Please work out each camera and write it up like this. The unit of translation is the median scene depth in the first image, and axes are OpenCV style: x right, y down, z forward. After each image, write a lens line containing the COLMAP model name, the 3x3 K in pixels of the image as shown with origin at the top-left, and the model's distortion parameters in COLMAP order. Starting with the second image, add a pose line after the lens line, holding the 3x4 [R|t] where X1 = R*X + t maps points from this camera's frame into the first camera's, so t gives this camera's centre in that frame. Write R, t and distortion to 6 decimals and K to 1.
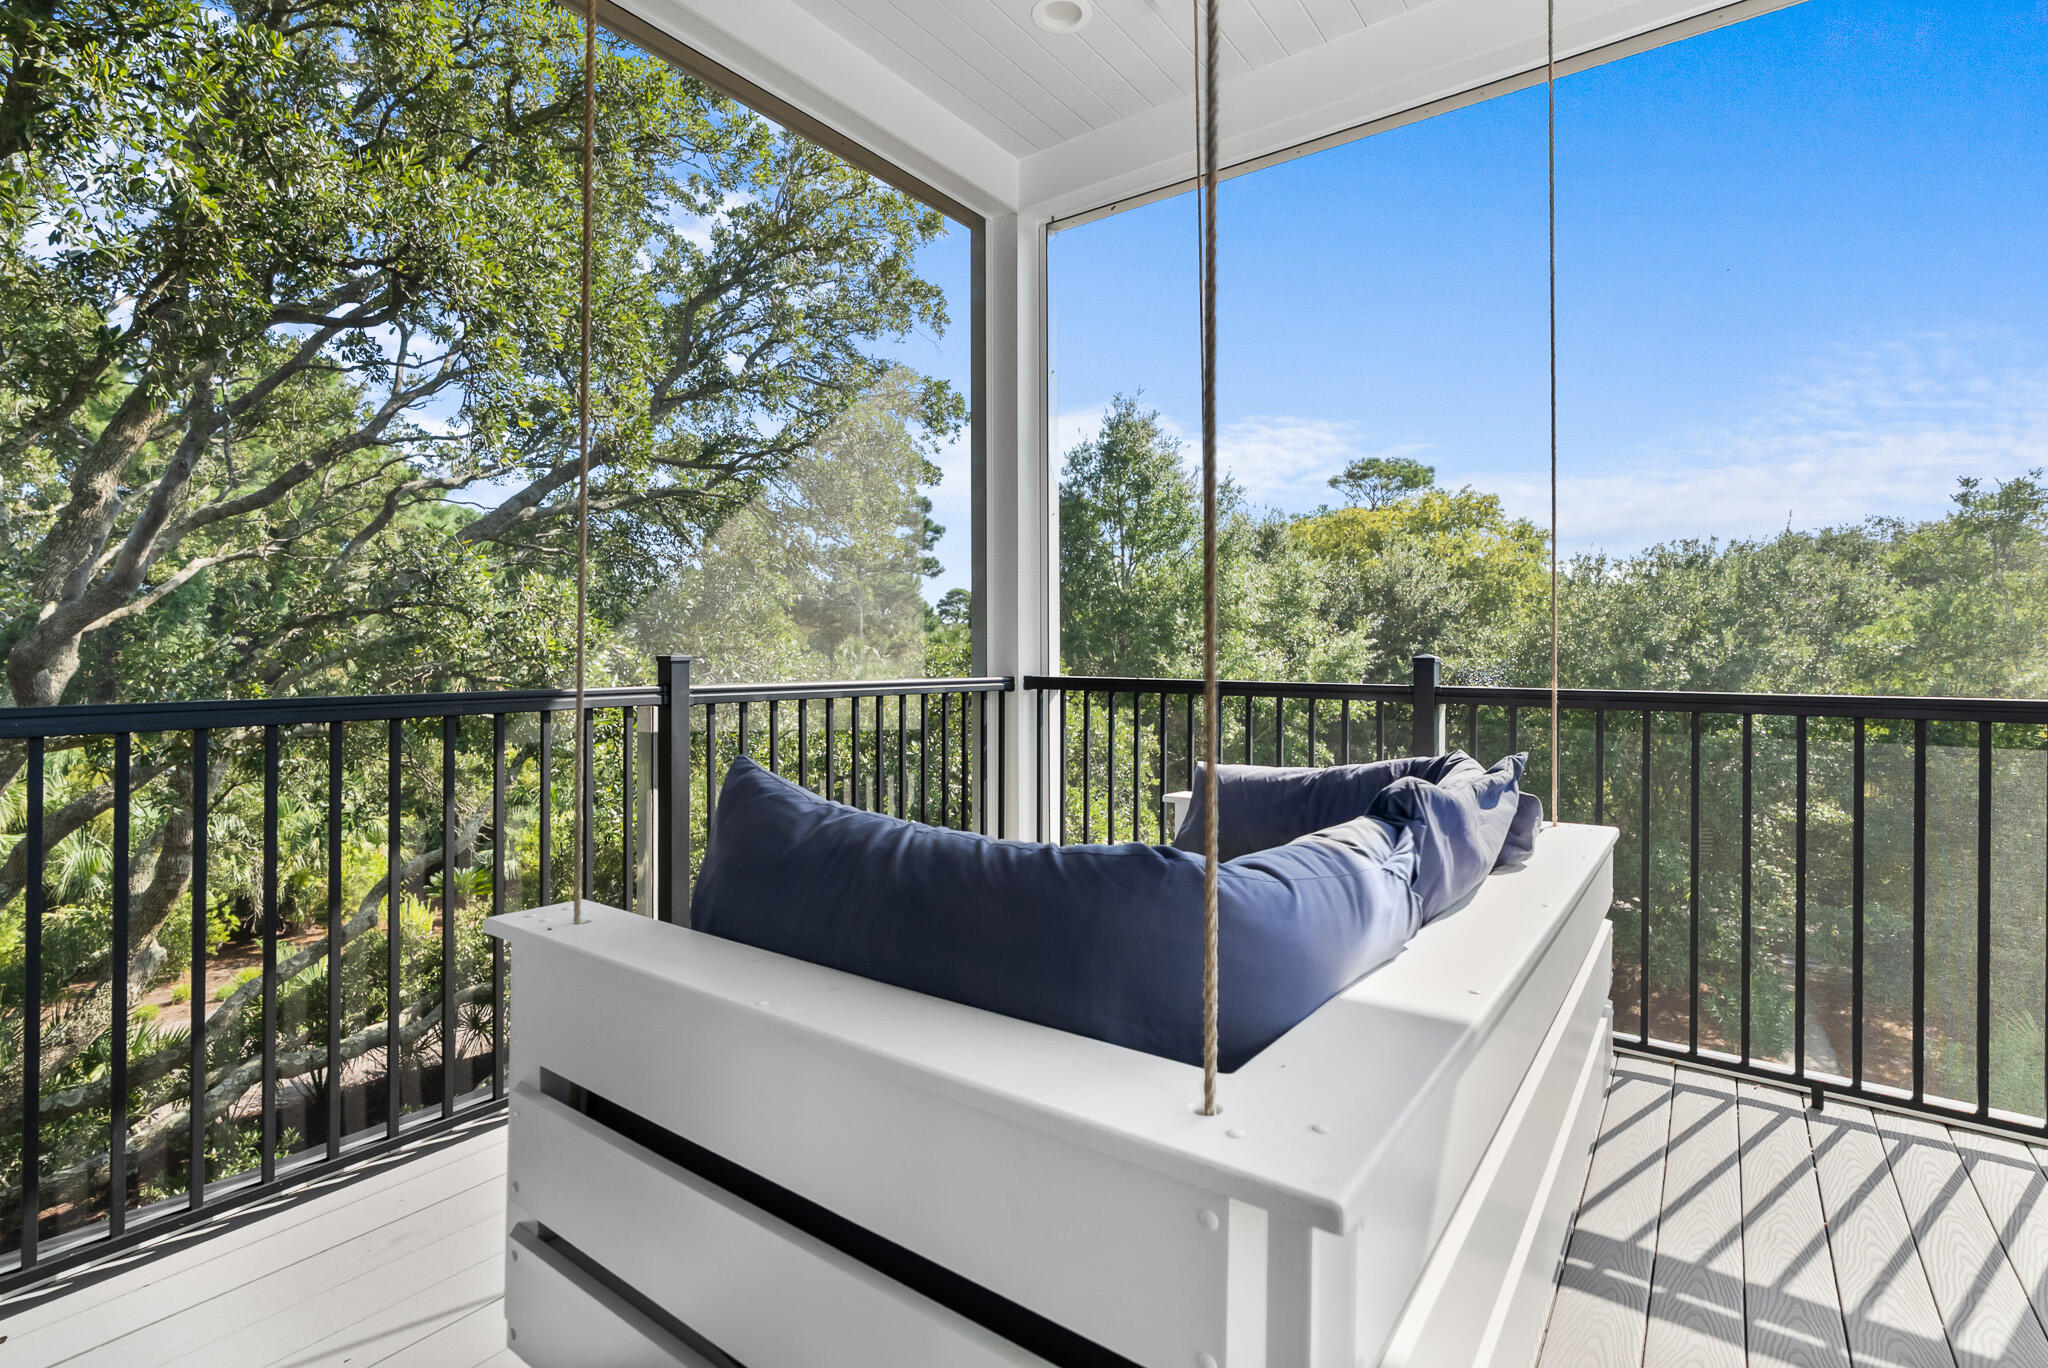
lens RADIAL K [[960.2, 0, 1029.4], [0, 960.2, 640.5], [0, 0, 1]] dist [0.000327, -0.000522]
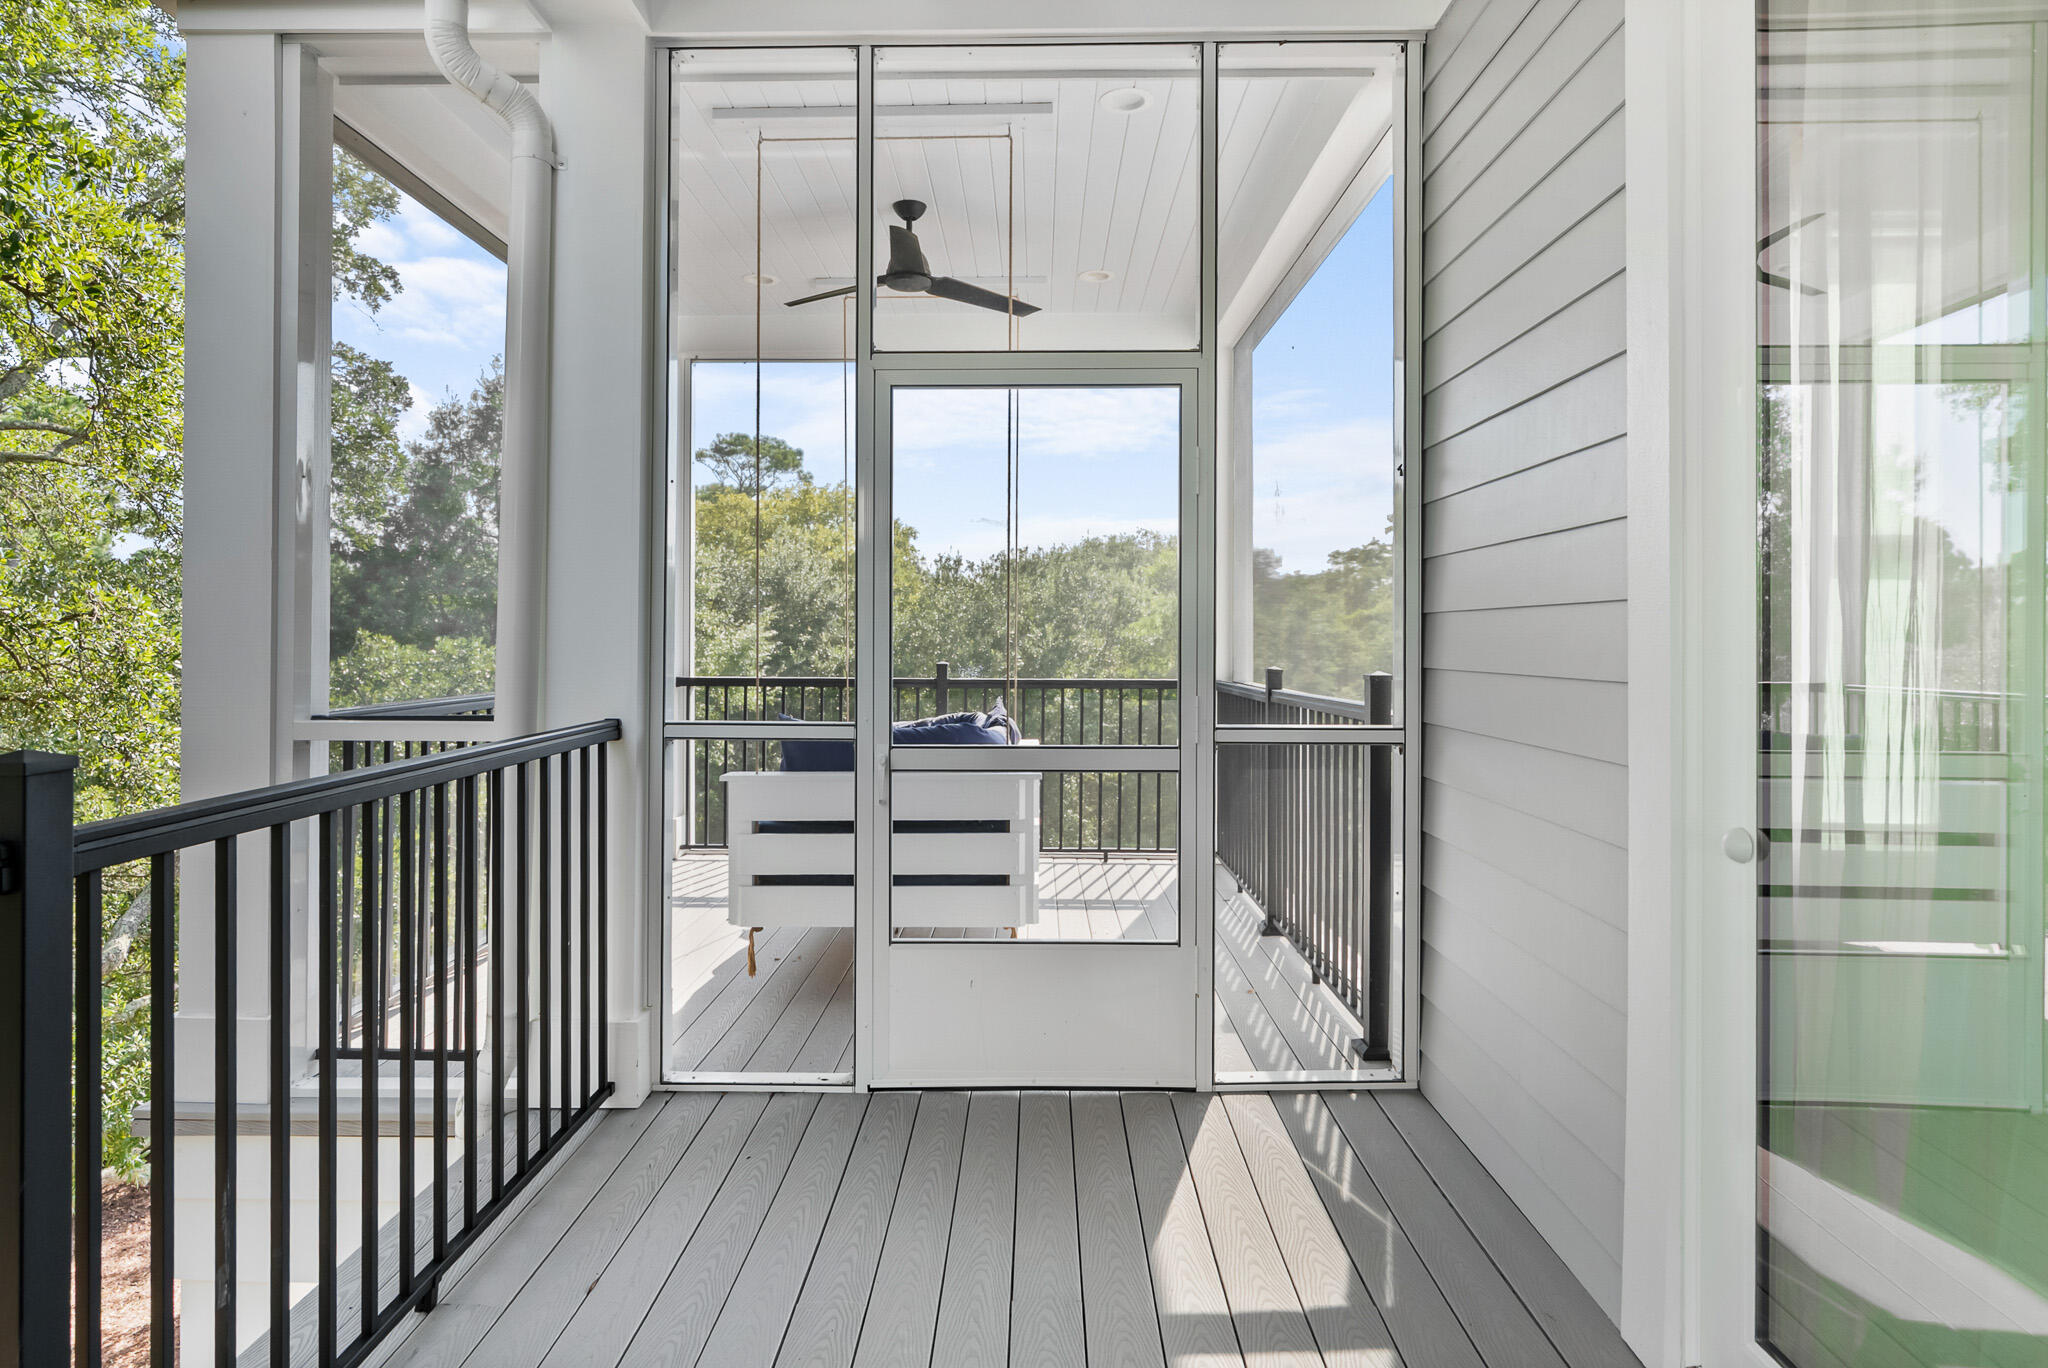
lens RADIAL K [[1068.3, 0, 1023.9], [0, 1068.3, 637.0], [0, 0, 1]] dist [0.000048, -0.000005]
pose [[0.818834, 0.001120, 0.574029, -0.073373], [-0.007076, 0.999942, 0.008141, -0.005867], [-0.573986, -0.010728, 0.818795, -0.088580]]
